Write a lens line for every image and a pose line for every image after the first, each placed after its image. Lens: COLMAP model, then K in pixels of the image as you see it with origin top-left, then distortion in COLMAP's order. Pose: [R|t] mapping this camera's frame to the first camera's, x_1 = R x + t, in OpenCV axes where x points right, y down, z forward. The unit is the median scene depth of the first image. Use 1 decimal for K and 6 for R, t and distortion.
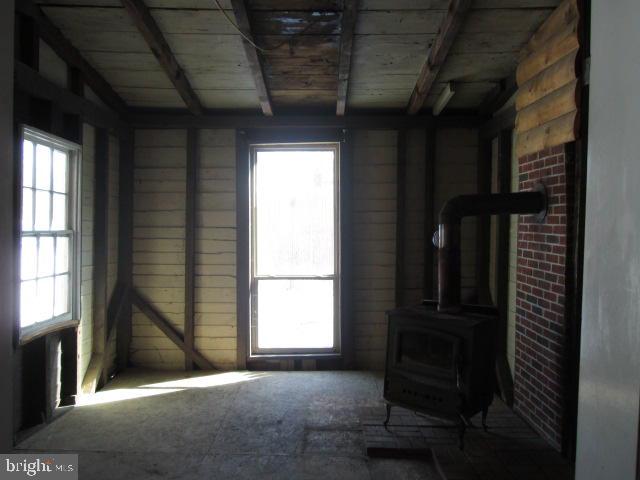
lens RADIAL K [[528.8, 0, 326.8], [0, 528.8, 238.4], [0, 0, 1]] dist [0.011842, -0.001761]
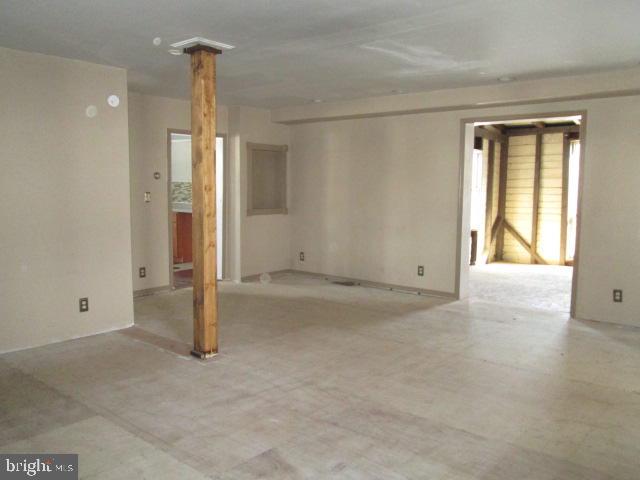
lens RADIAL K [[528.8, 0, 324.8], [0, 528.8, 242.9], [0, 0, 1]] dist [0.011842, -0.001761]
pose [[0.766082, 0.055895, -0.640307, 0.378450], [-0.007296, 0.996904, 0.078295, 0.032220], [0.642701, -0.055309, 0.764118, -0.917364]]
